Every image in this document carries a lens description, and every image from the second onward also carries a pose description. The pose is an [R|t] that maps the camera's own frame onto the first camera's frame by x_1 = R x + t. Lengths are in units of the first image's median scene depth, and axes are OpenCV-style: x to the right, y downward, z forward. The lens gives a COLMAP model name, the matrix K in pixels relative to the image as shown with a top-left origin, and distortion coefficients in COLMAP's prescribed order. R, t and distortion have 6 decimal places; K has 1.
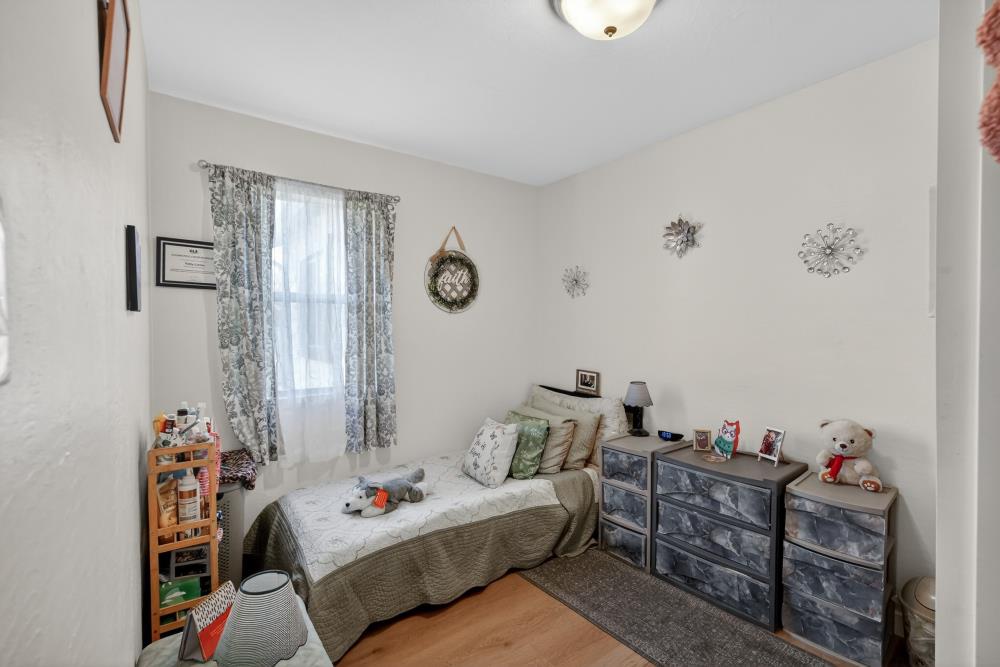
lens RADIAL K [[439.0, 0, 500.1], [0, 439.0, 333.6], [0, 0, 1]] dist [0.003336, 0.000978]
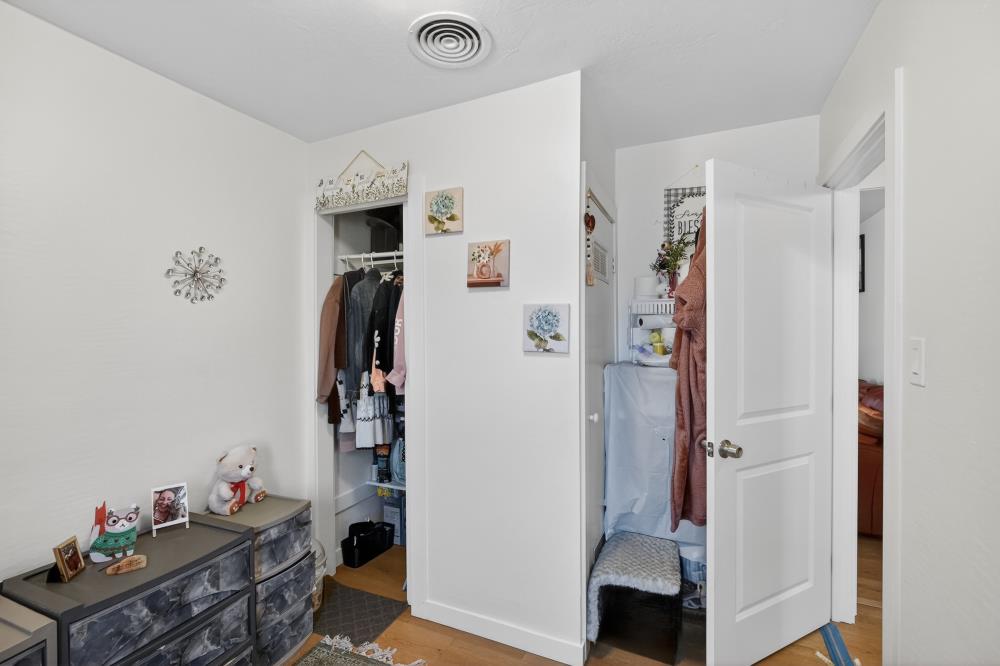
lens RADIAL K [[439.0, 0, 500.3], [0, 439.0, 332.9], [0, 0, 1]] dist [0.003336, 0.000978]
pose [[-0.485685, 0.000995, 0.874133, -0.400907], [0.014305, 0.999874, 0.006811, -0.064786], [-0.874017, 0.015812, -0.485638, 0.919552]]
